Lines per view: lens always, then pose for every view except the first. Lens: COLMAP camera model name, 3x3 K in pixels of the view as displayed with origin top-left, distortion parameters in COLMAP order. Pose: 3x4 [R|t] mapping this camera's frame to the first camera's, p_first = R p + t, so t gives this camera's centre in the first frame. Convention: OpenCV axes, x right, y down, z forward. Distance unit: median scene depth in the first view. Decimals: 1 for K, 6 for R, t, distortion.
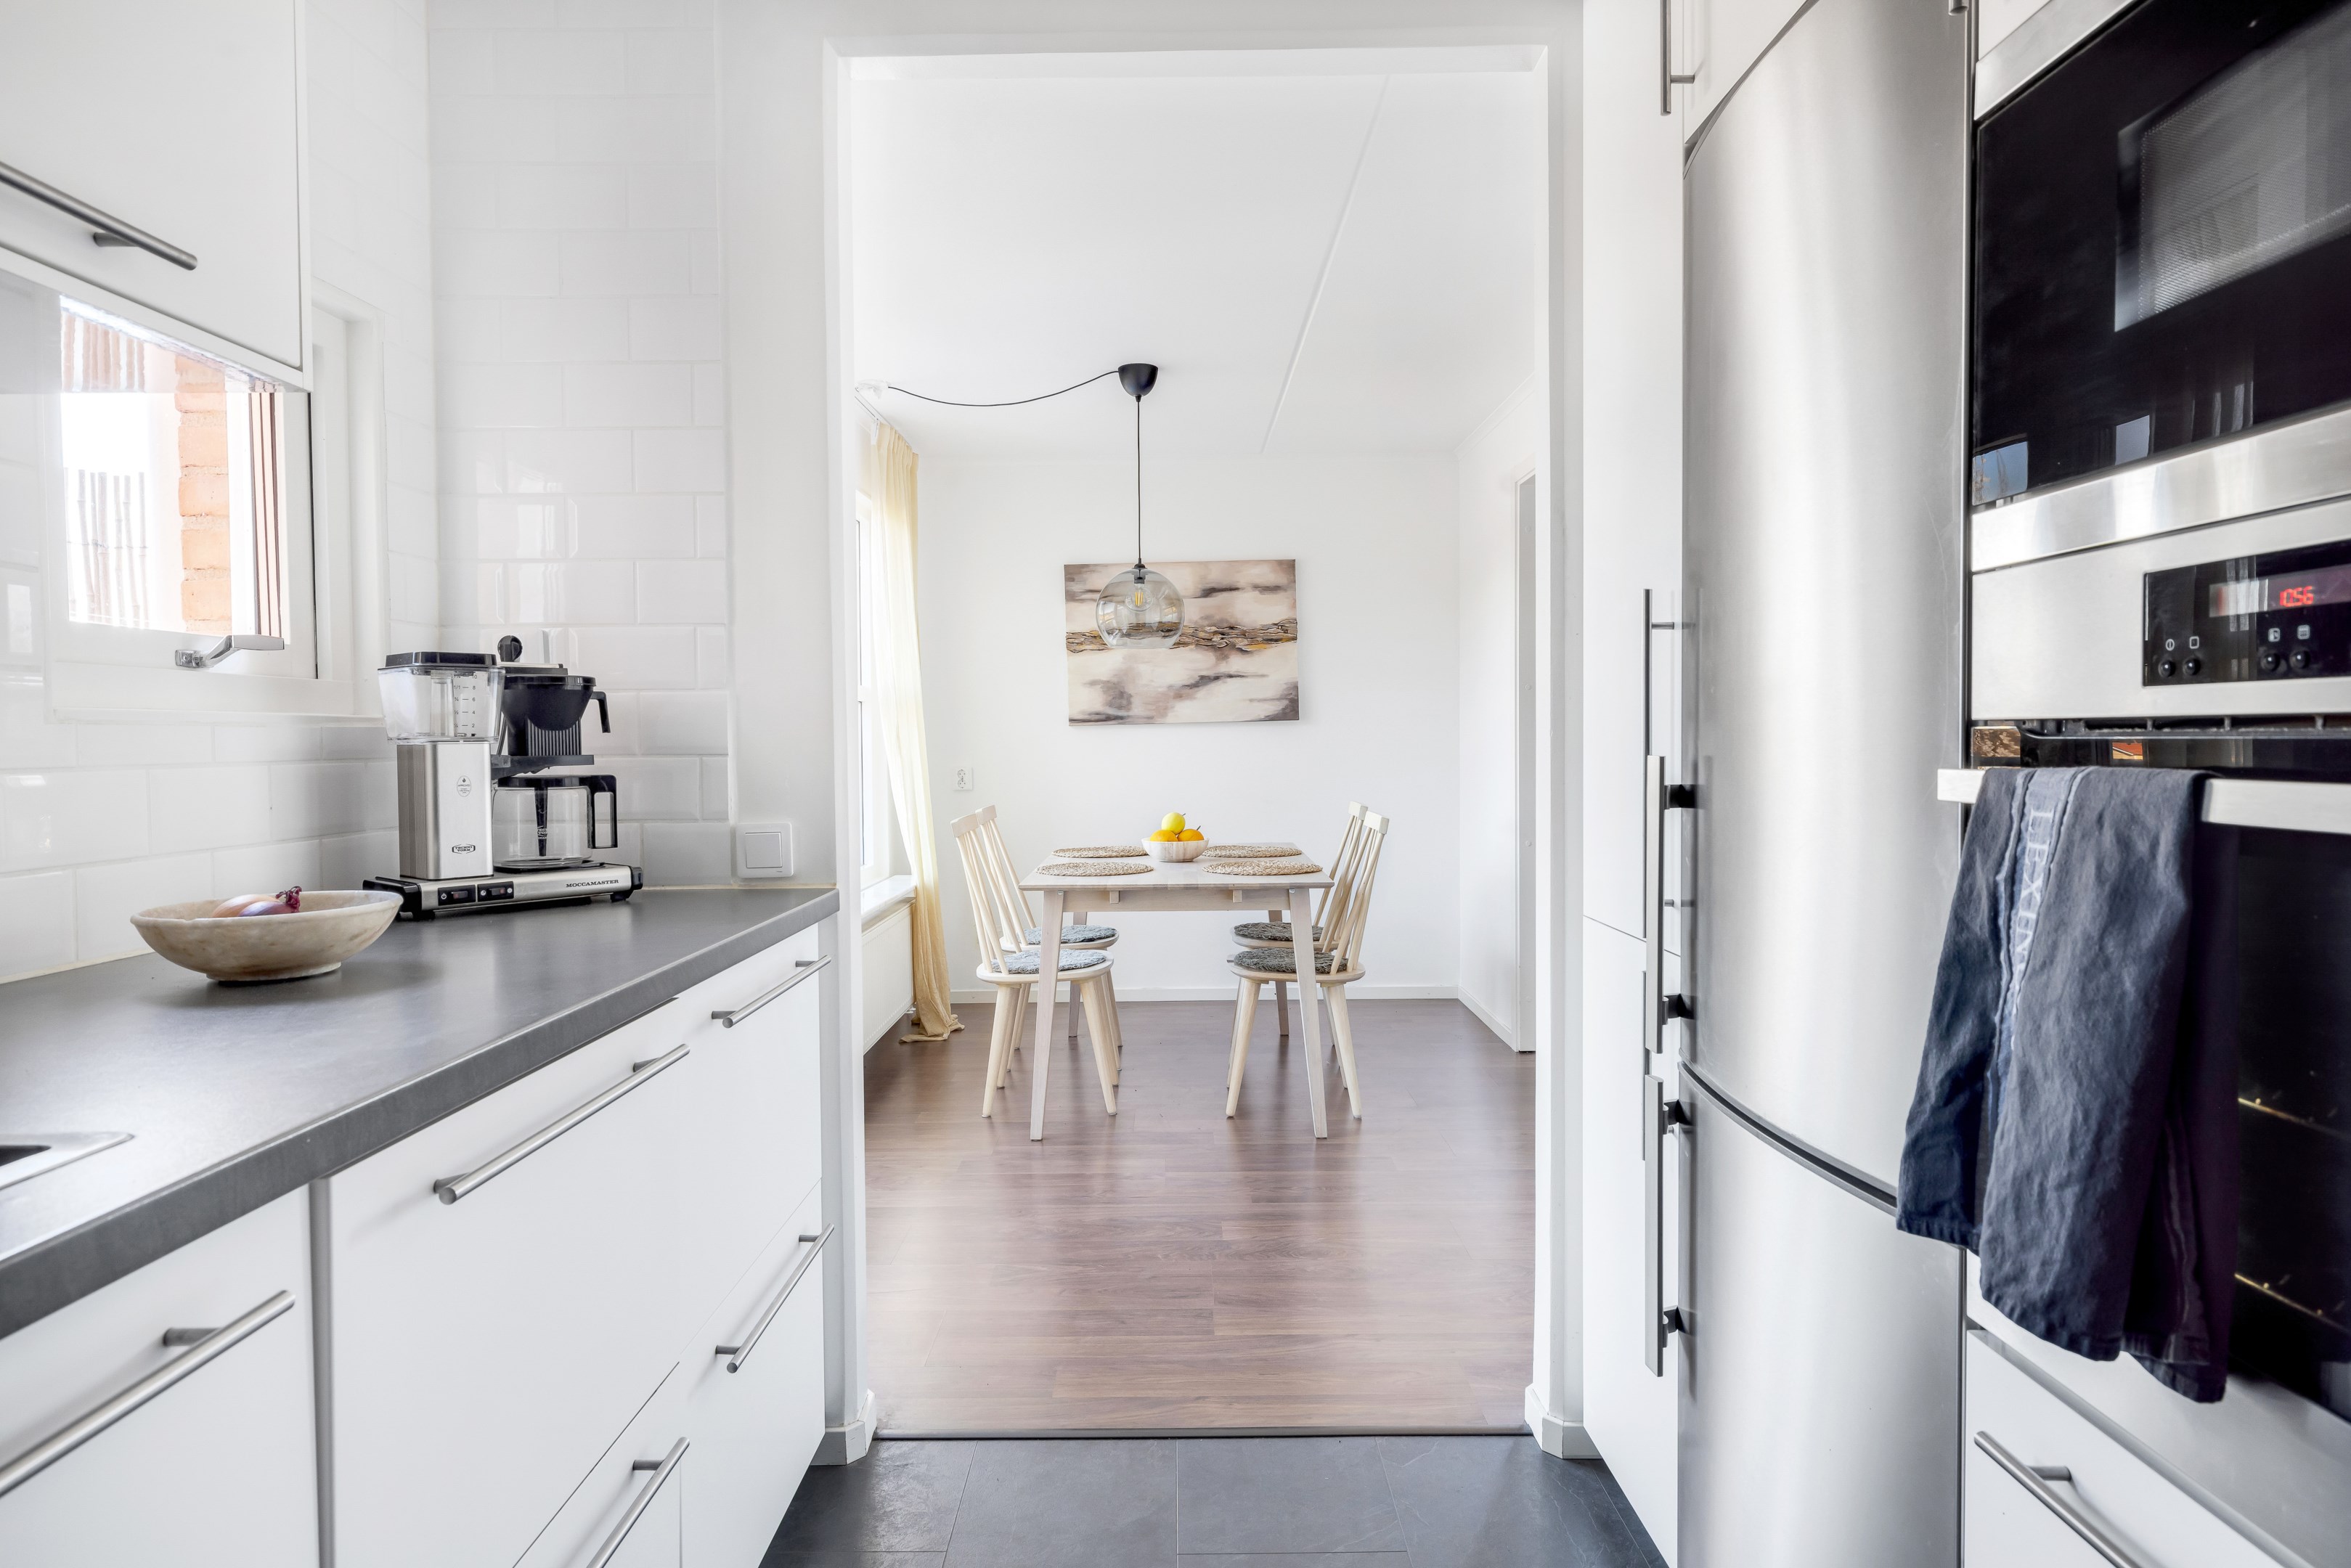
lens RADIAL K [[1327.1, 0, 1175.5], [0, 1327.1, 784.0], [0, 0, 1]] dist [-0.000887, 0.000217]
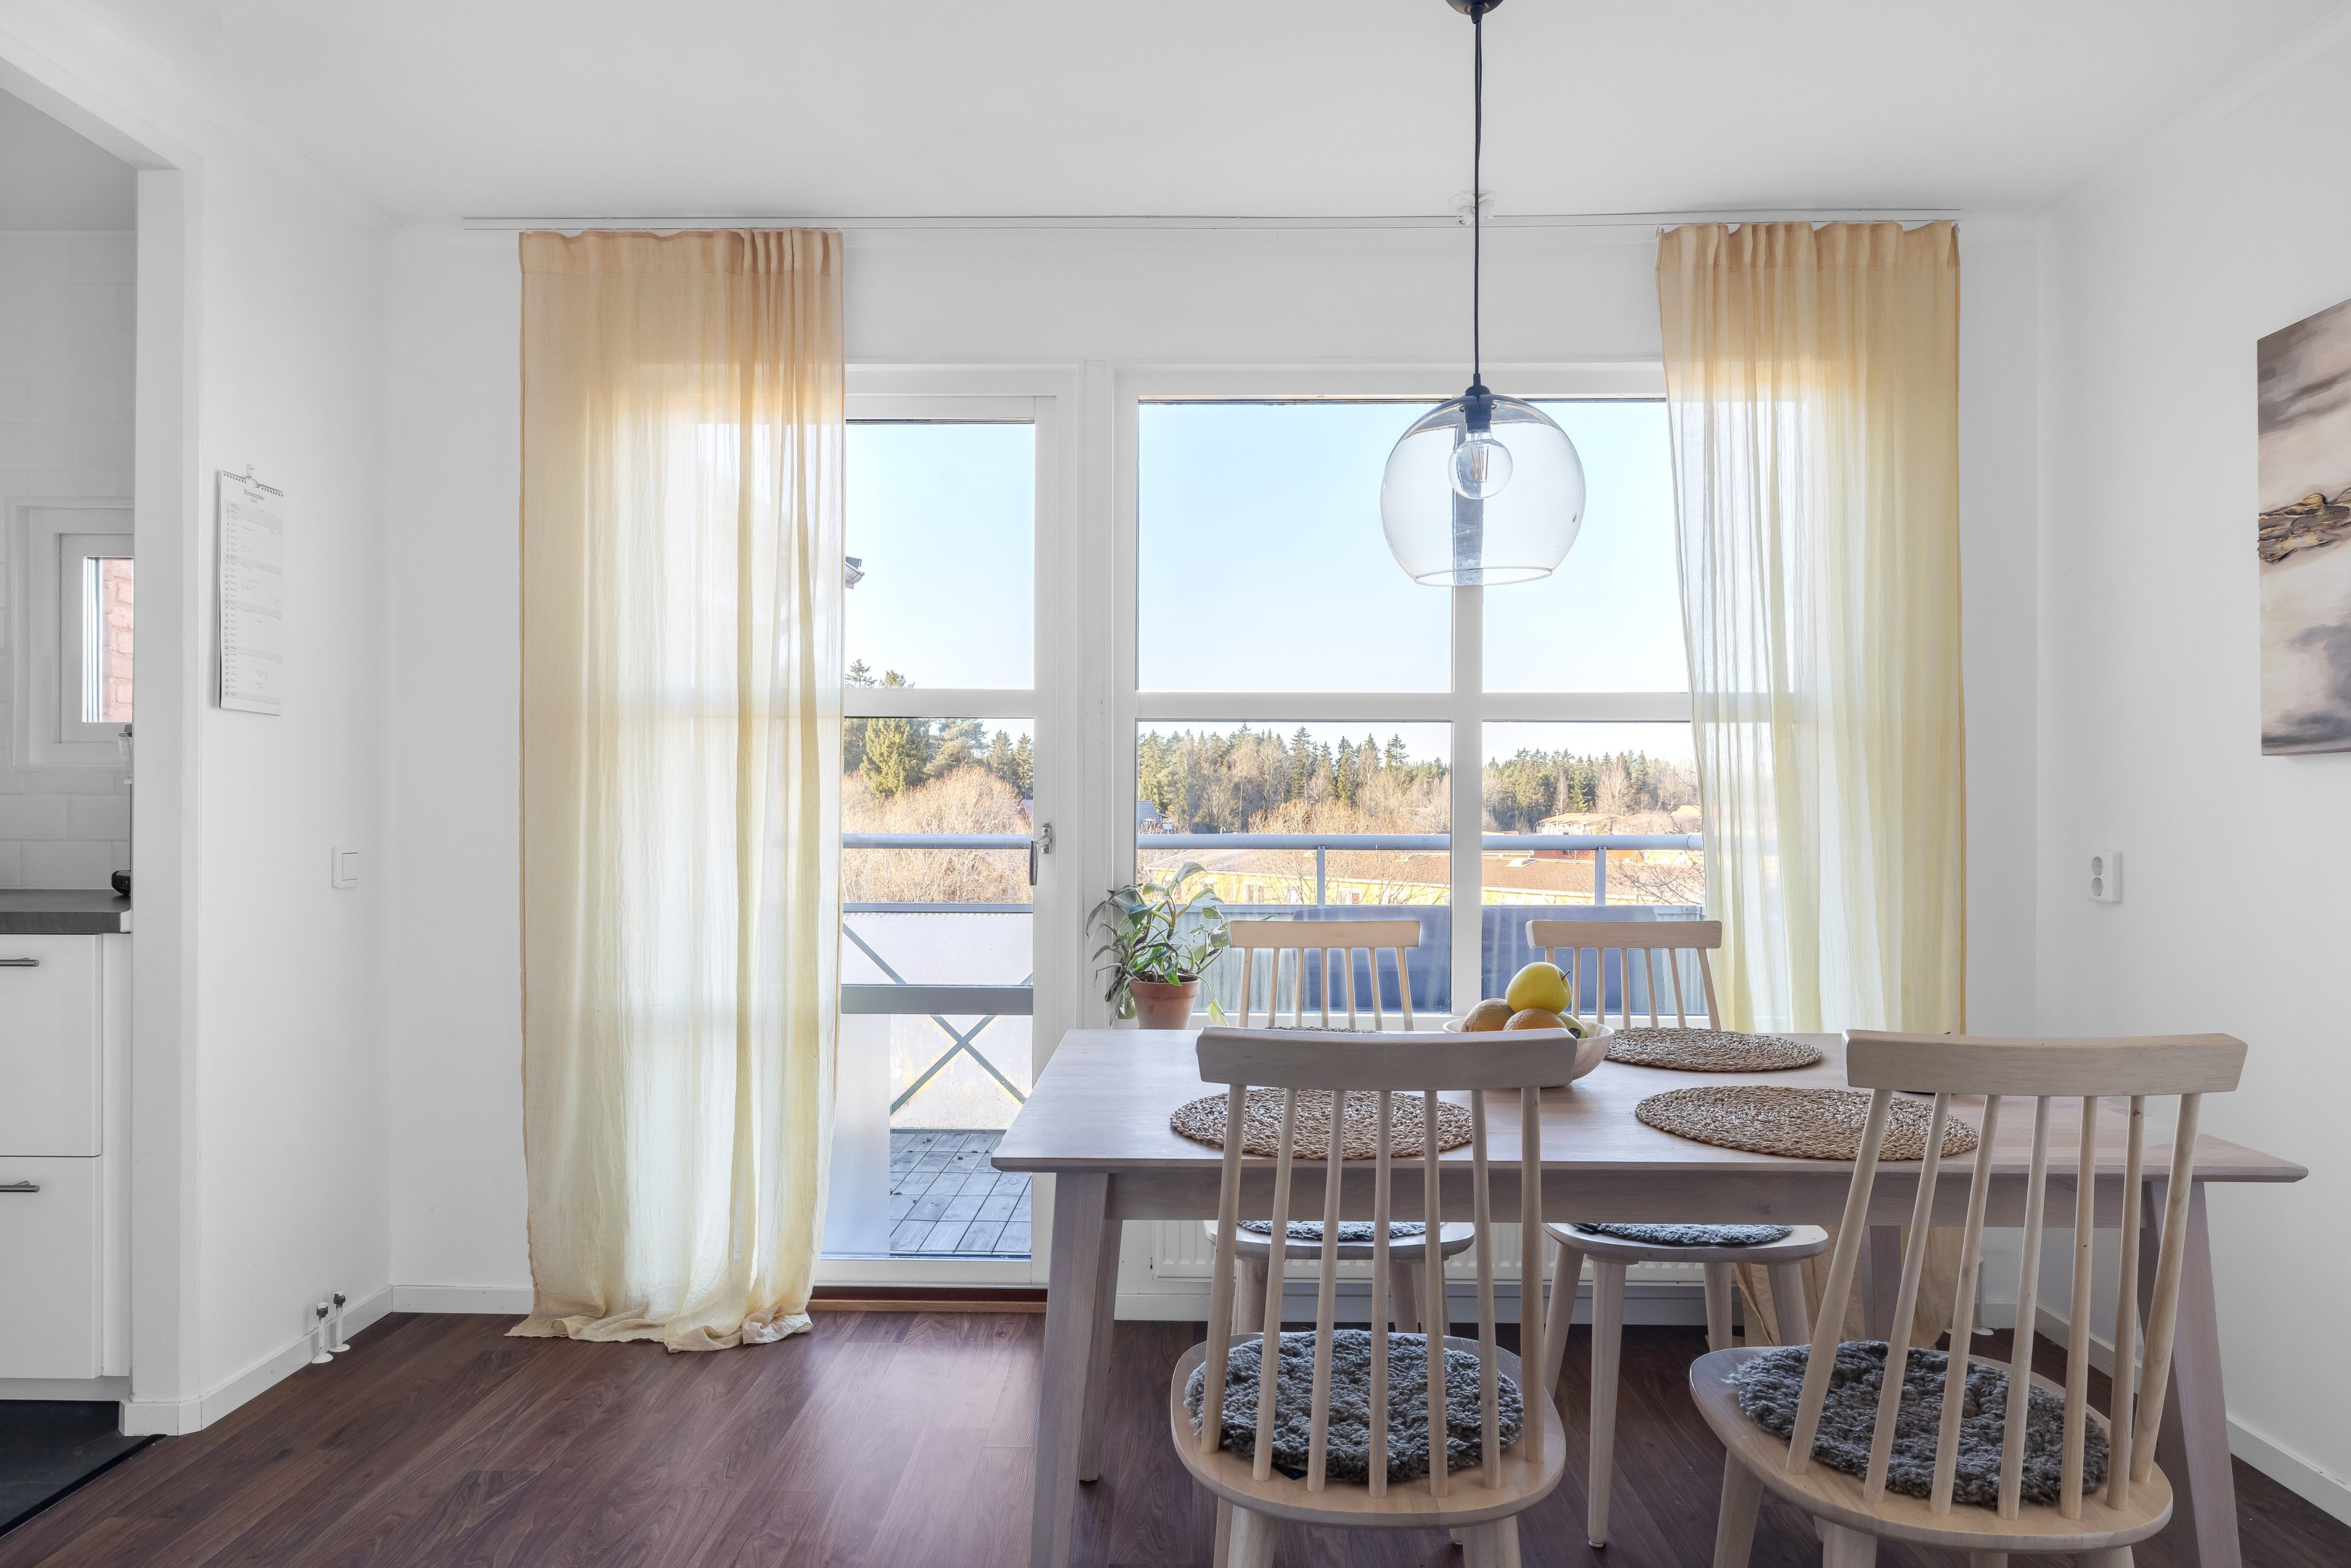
lens RADIAL K [[1327.1, 0, 1175.5], [0, 1327.1, 784.0], [0, 0, 1]] dist [-0.000887, 0.000217]
pose [[-0.013544, 0.007032, -0.999884, 0.309318], [-0.036110, 0.999320, 0.007517, -0.027024], [0.999256, 0.036208, -0.013281, 0.693191]]
